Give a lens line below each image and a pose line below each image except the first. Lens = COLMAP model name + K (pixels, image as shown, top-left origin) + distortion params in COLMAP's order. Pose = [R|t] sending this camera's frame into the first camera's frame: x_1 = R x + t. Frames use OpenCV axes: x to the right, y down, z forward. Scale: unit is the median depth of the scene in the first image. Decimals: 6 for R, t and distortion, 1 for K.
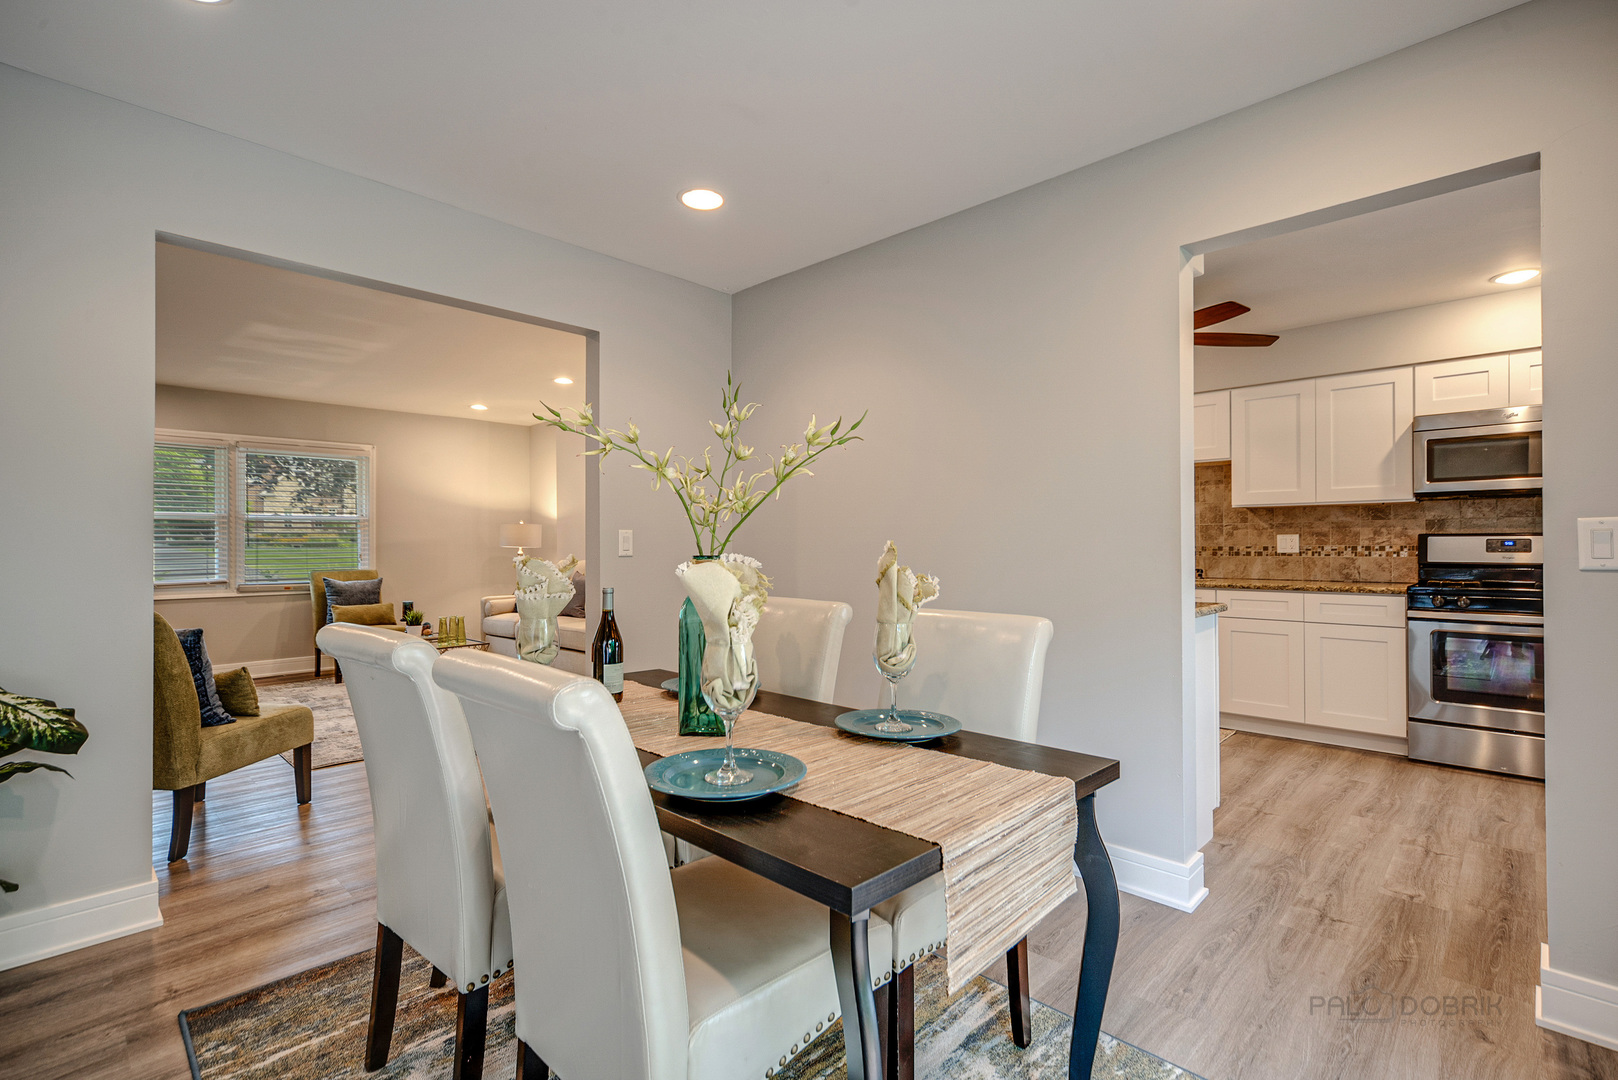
lens RADIAL K [[738.8, 0, 806.8], [0, 738.8, 539.4], [0, 0, 1]] dist [-0.000400, 0.000042]
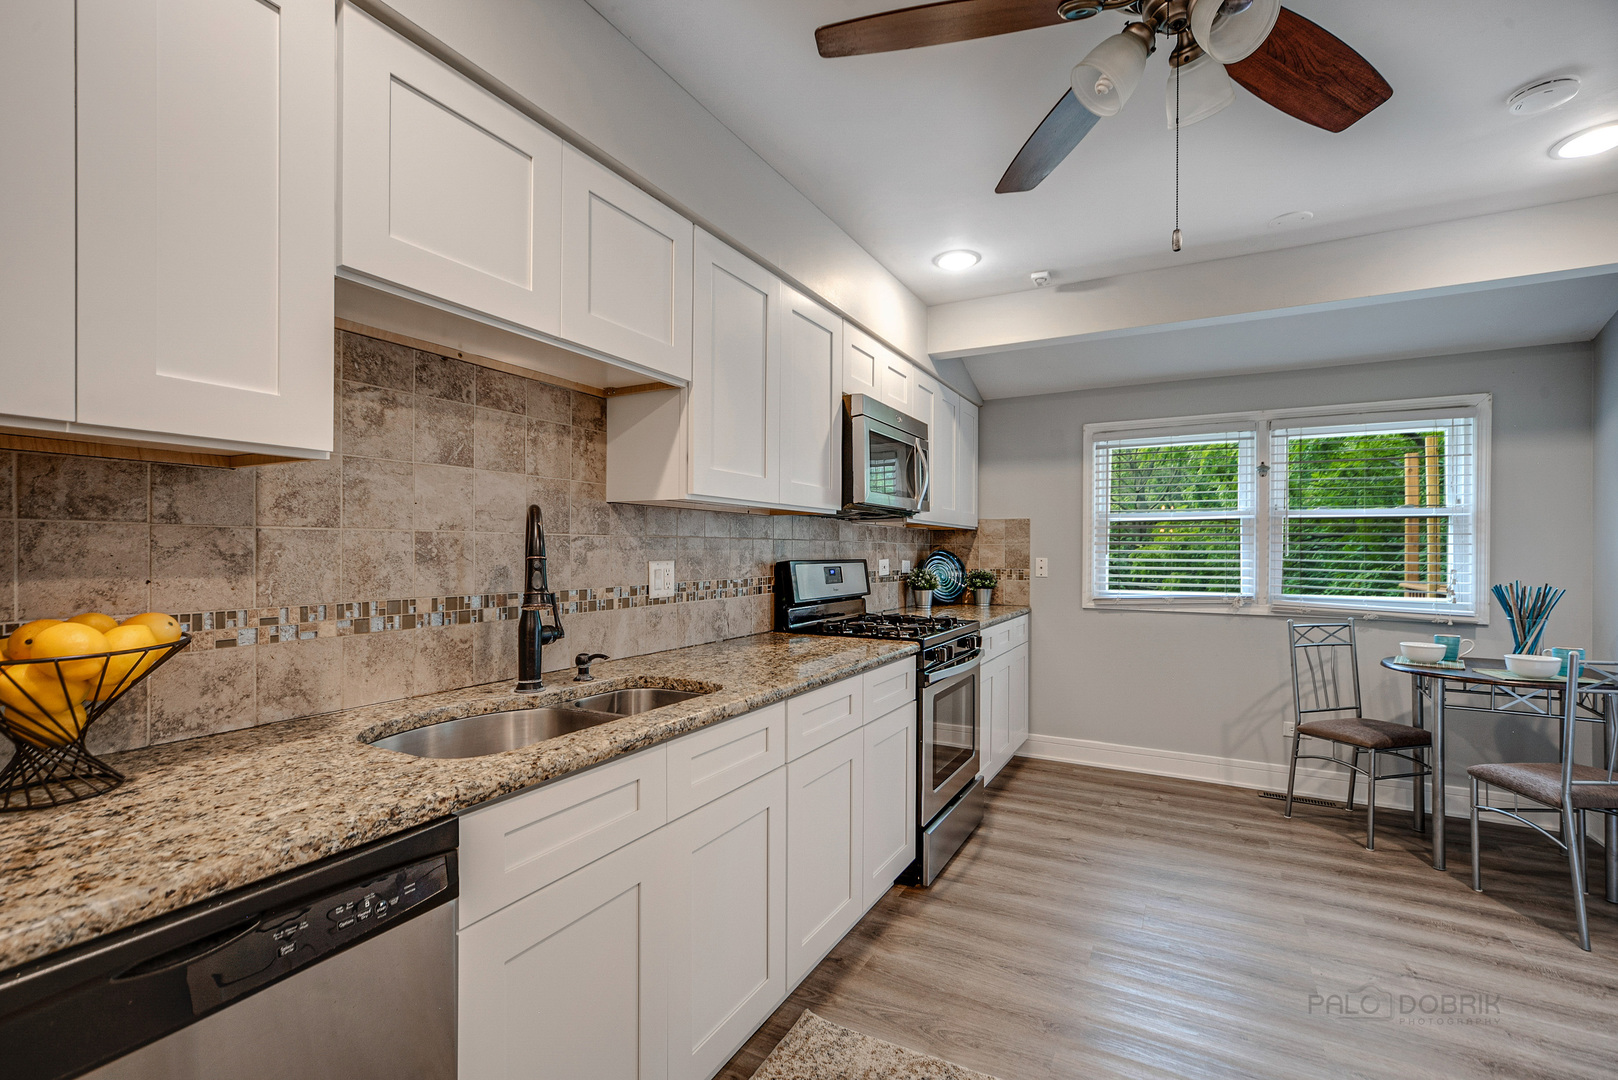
lens RADIAL K [[713.2, 0, 805.0], [0, 713.2, 554.3], [0, 0, 1]] dist [-0.000576, 0.000952]
pose [[-0.264625, -0.002617, 0.964348, 0.184467], [-0.008482, 0.999964, 0.000386, -0.014199], [-0.964314, -0.008077, -0.264638, 1.199078]]
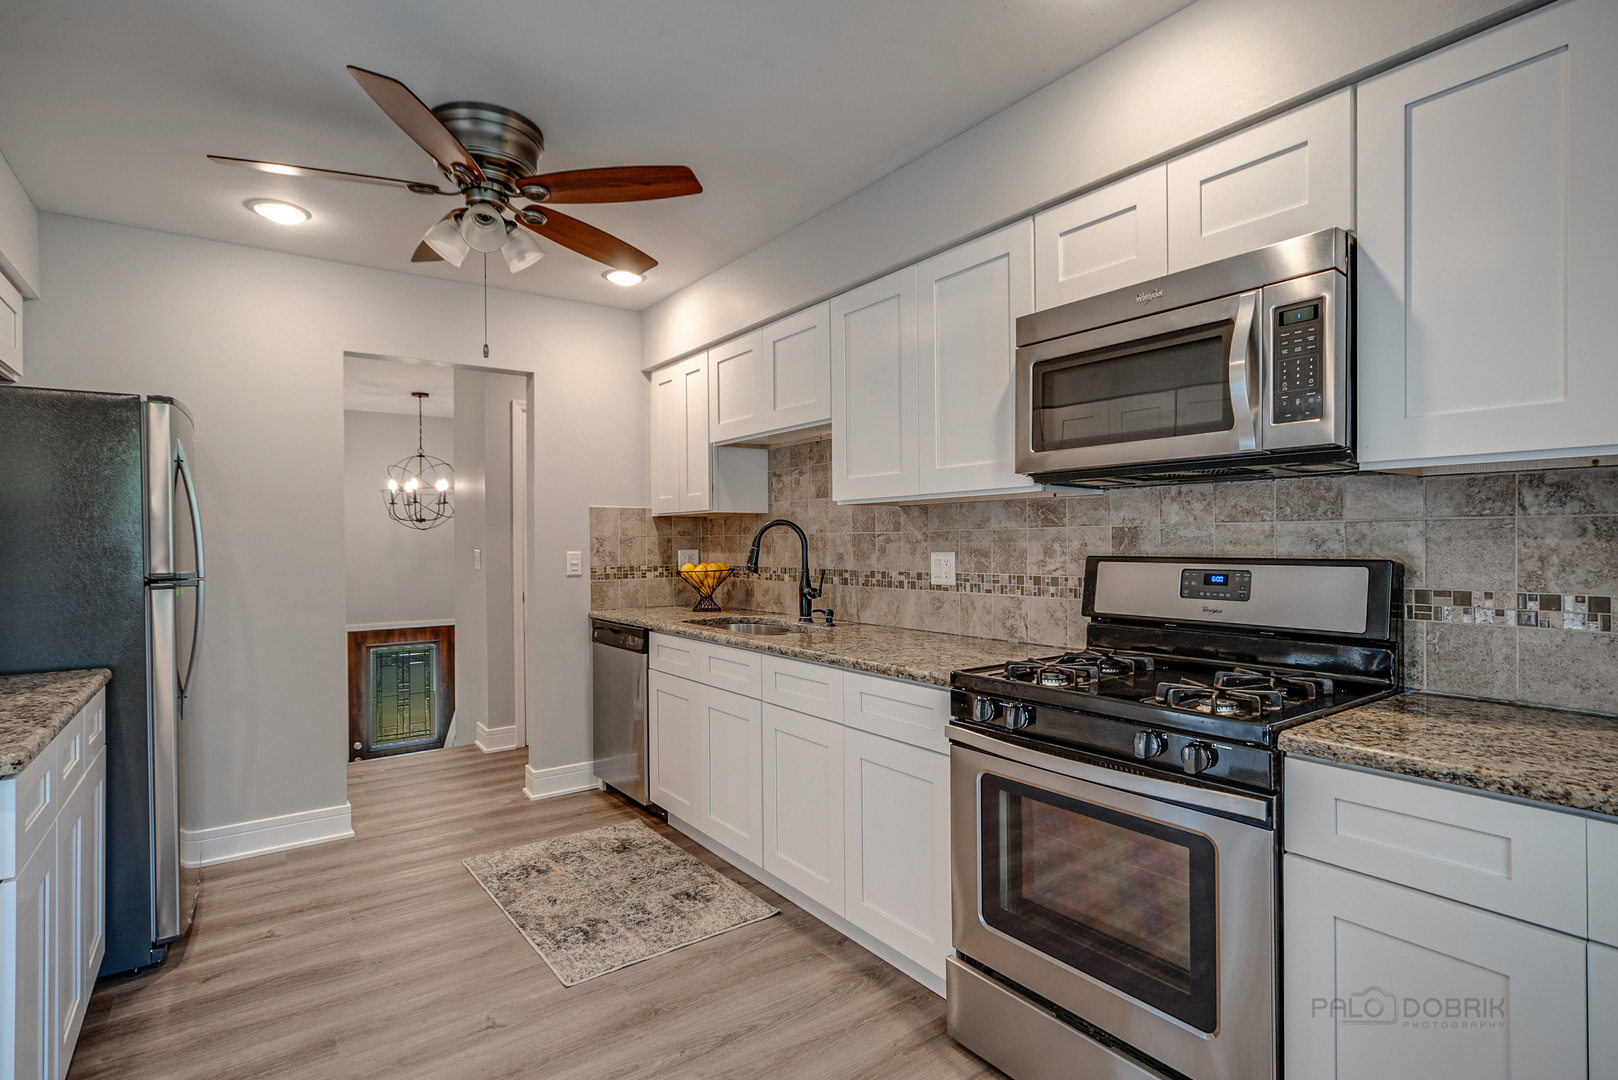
lens RADIAL K [[797.9, 0, 806.9], [0, 797.9, 541.0], [0, 0, 1]] dist [0.002024, 0.000452]
pose [[0.986322, -0.003309, -0.164795, 0.752587], [0.004242, 0.999977, 0.005307, -0.021863], [0.164774, -0.005934, 0.986313, 0.447478]]
